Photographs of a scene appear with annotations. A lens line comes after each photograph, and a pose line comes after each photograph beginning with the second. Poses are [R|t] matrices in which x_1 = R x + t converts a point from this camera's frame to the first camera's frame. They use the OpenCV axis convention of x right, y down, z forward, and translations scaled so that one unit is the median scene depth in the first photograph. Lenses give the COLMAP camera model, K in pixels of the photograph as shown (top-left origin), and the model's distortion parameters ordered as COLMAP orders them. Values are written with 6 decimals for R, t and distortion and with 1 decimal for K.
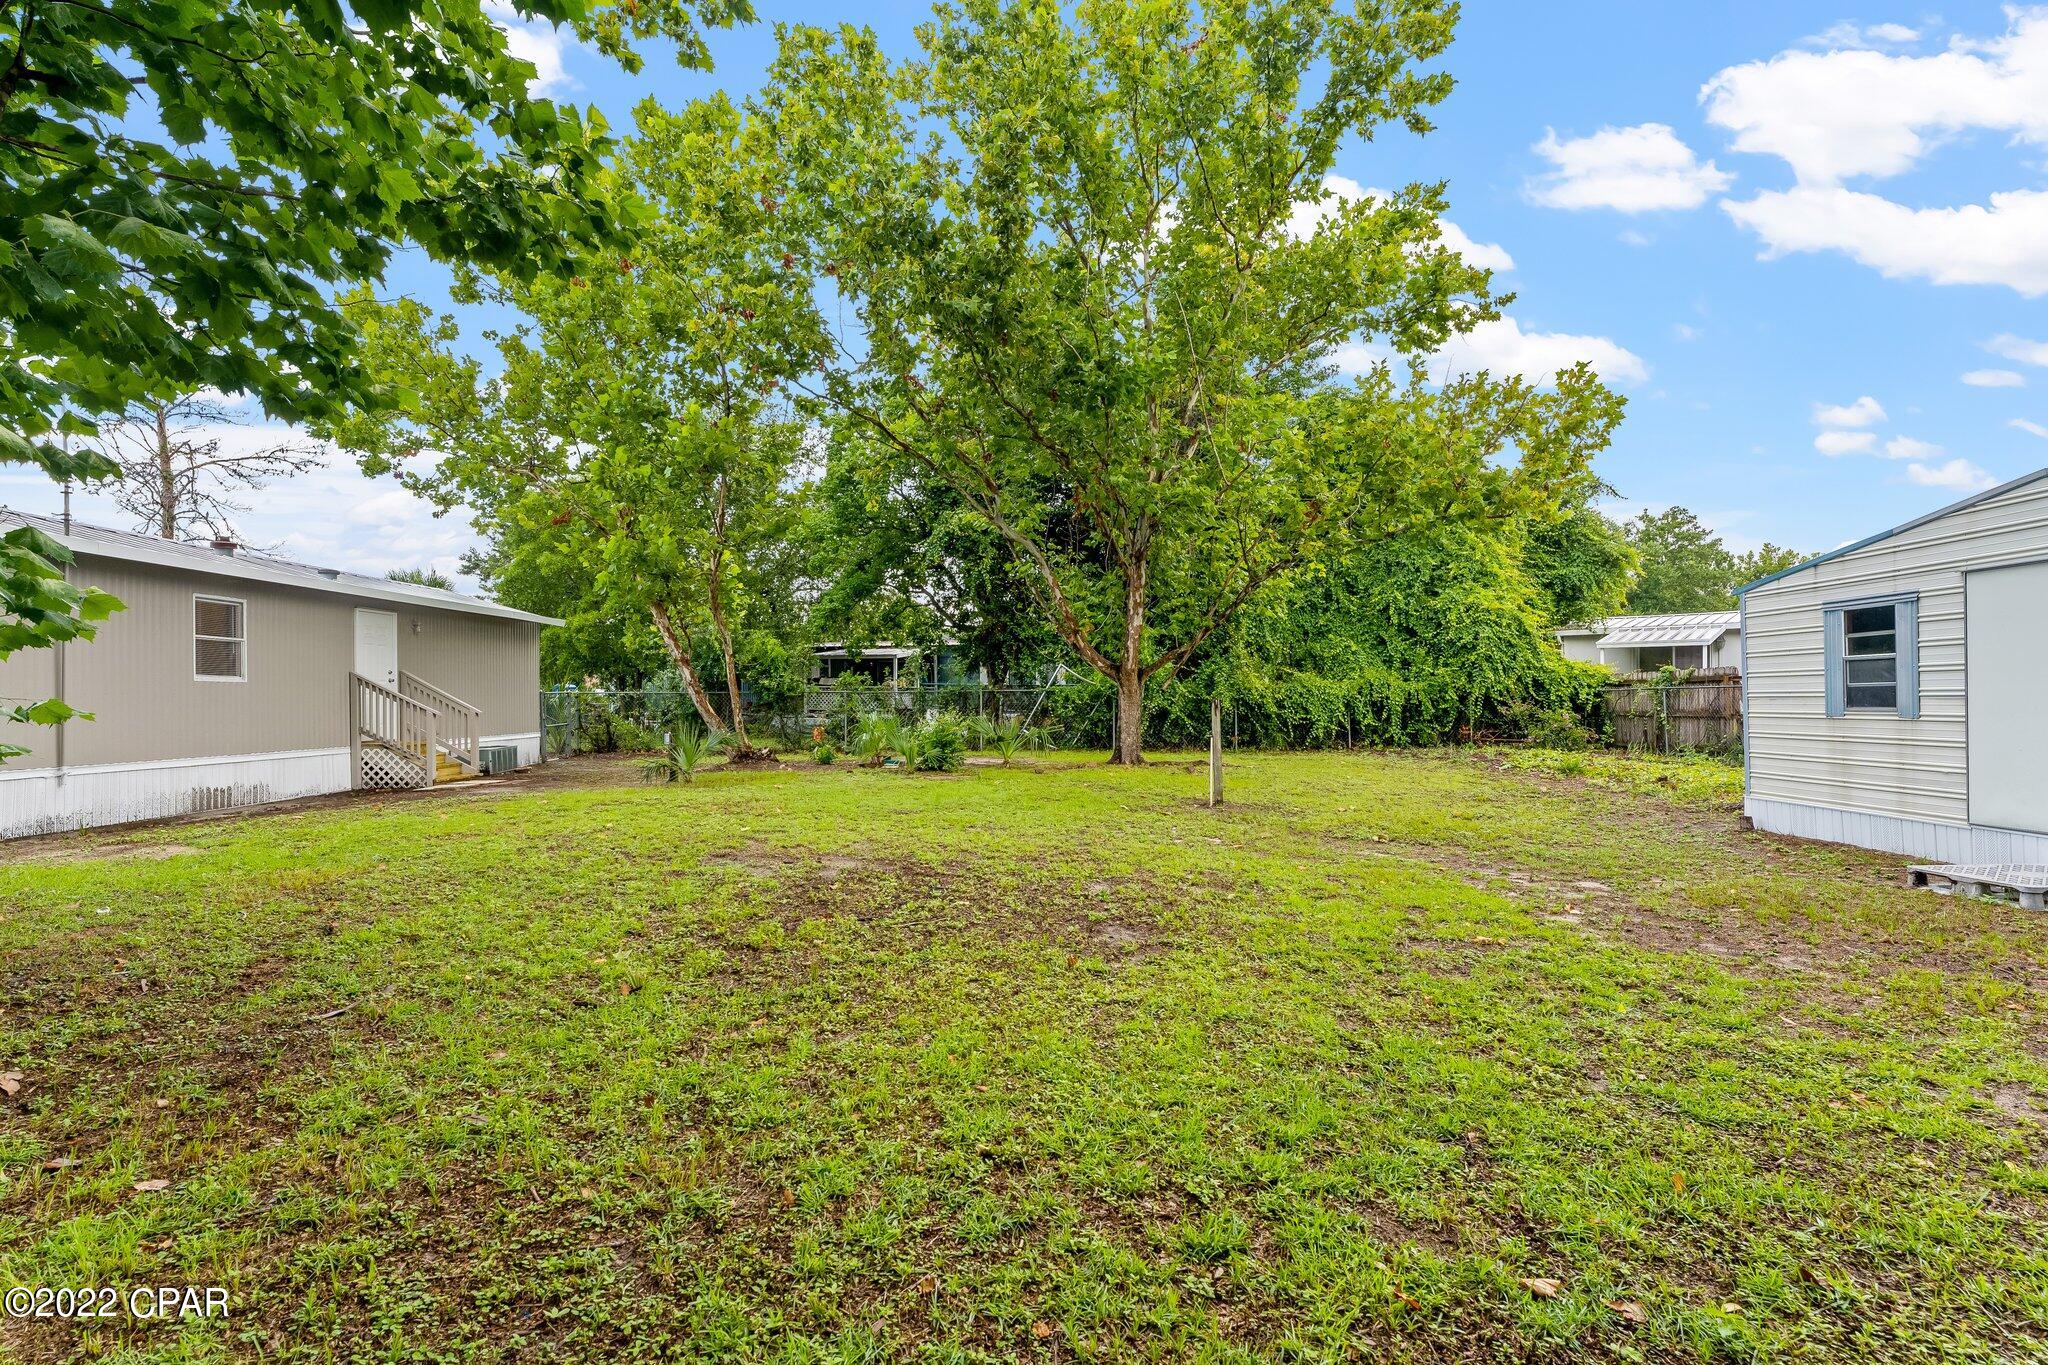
lens RADIAL K [[937.4, 0, 1009.9], [0, 937.4, 693.7], [0, 0, 1]] dist [-0.004078, -0.000340]
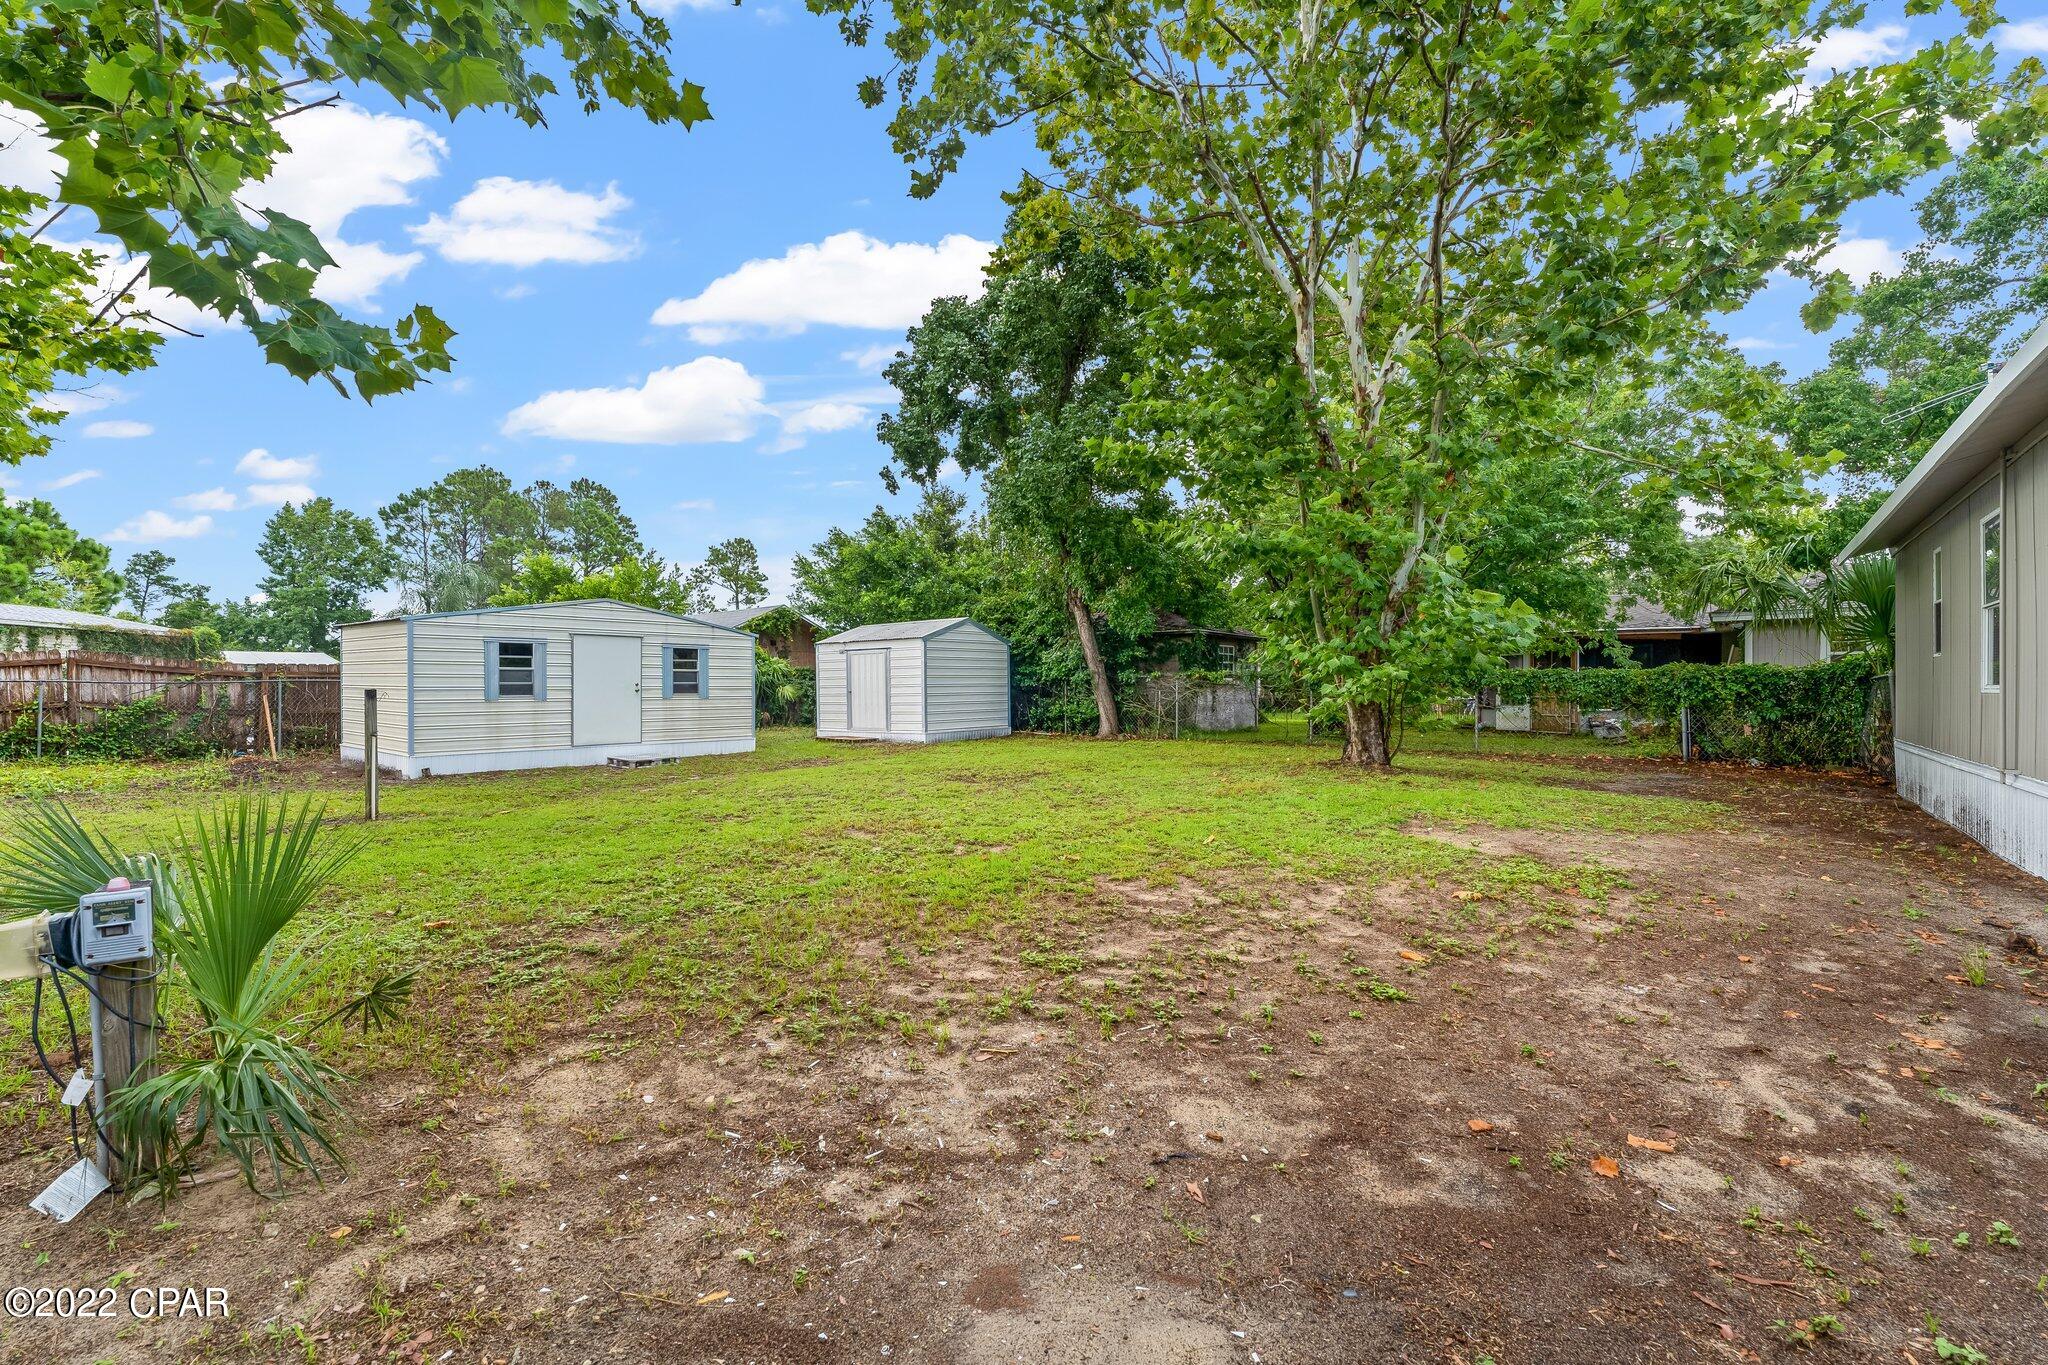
lens RADIAL K [[881.9, 0, 1021.0], [0, 881.9, 685.8], [0, 0, 1]] dist [-0.000658, -0.000419]
pose [[-0.793304, 0.008211, 0.608771, -1.020935], [0.003576, 0.999955, -0.008827, 0.015299], [-0.608816, -0.004825, -0.793297, 1.851381]]
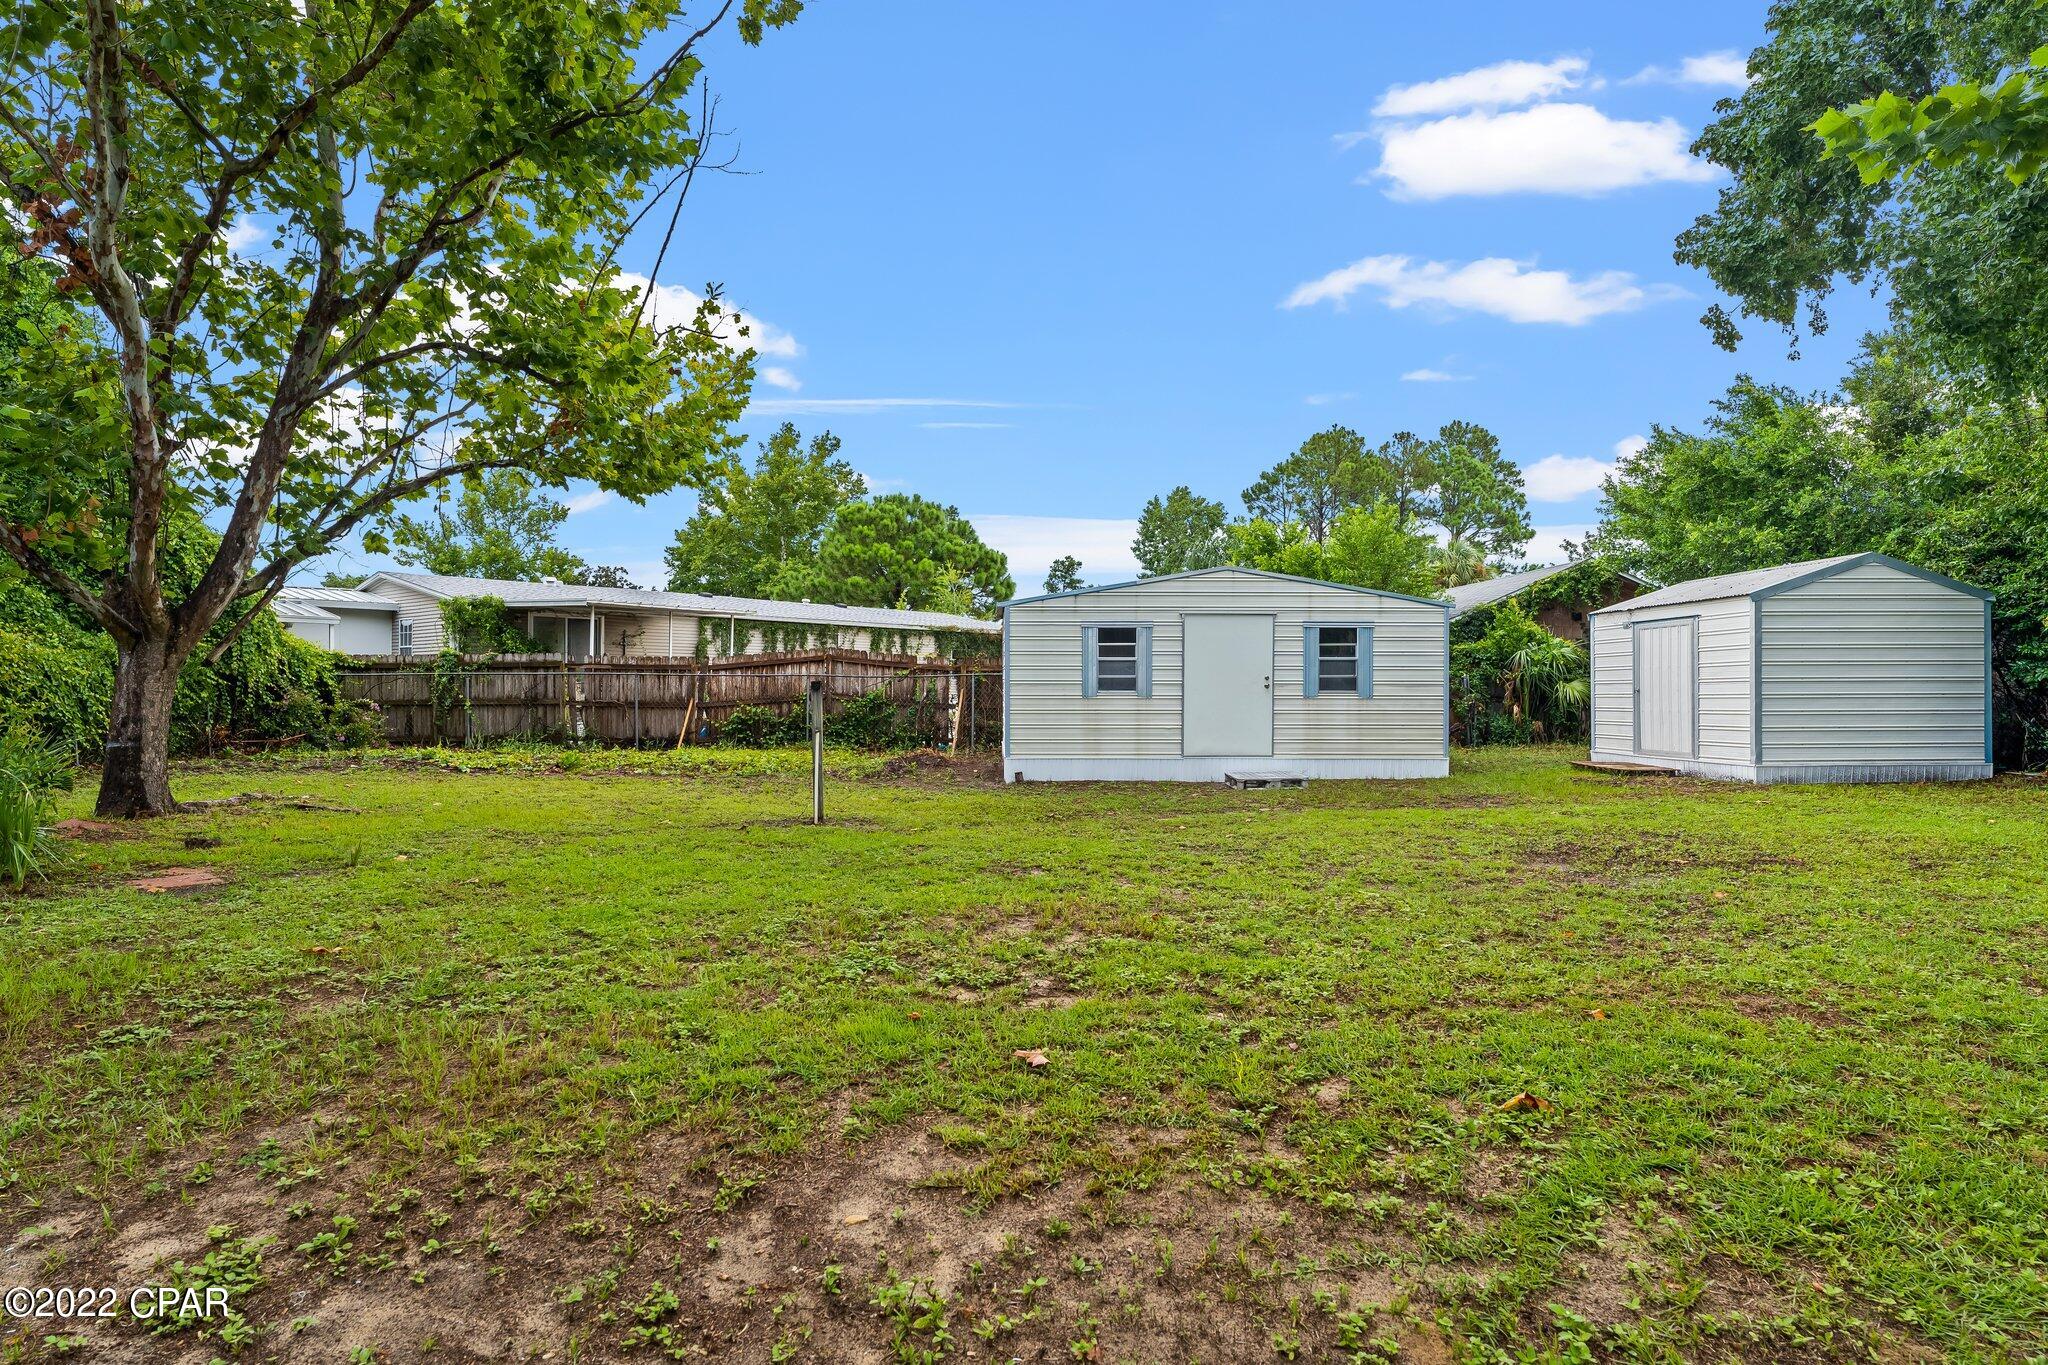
lens RADIAL K [[1142.9, 0, 1012.5], [0, 1142.9, 678.8], [0, 0, 1]] dist [0.003011, -0.000227]
pose [[-0.054267, 0.011018, 0.998466, -1.024660], [-0.007268, 0.999908, -0.011429, 0.018227], [-0.998500, -0.007877, -0.054182, 1.316612]]
